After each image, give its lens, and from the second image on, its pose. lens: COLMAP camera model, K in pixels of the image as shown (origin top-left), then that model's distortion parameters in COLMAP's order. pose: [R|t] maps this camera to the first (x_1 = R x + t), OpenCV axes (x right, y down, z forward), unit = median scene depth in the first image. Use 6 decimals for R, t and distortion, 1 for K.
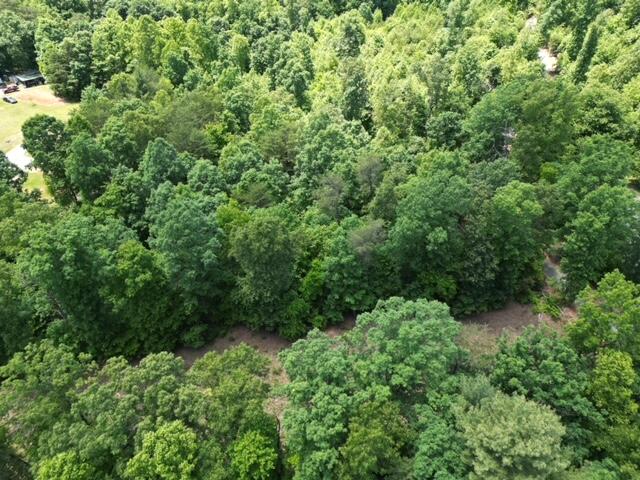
lens RADIAL K [[450.4, 0, 321.7], [0, 450.4, 239.6], [0, 0, 1]] dist [0.073689, -0.065764]
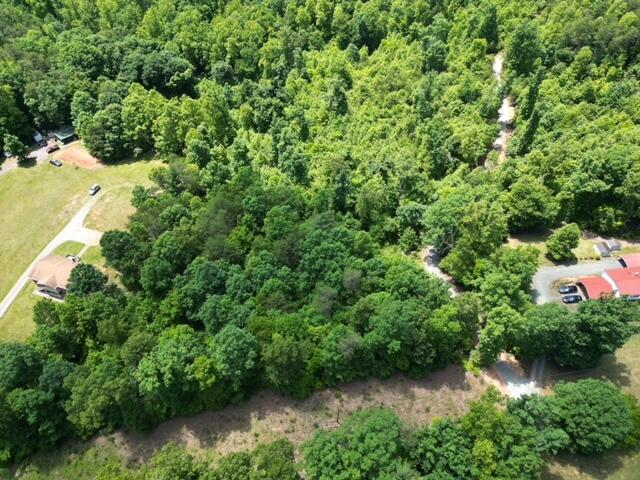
lens RADIAL K [[450.4, 0, 321.1], [0, 450.4, 240.5], [0, 0, 1]] dist [0.073689, -0.065764]
pose [[0.999746, -0.019934, 0.010473, -0.005461], [0.018149, 0.988631, 0.149264, -0.439884], [-0.013329, -0.149036, 0.988742, -0.360475]]
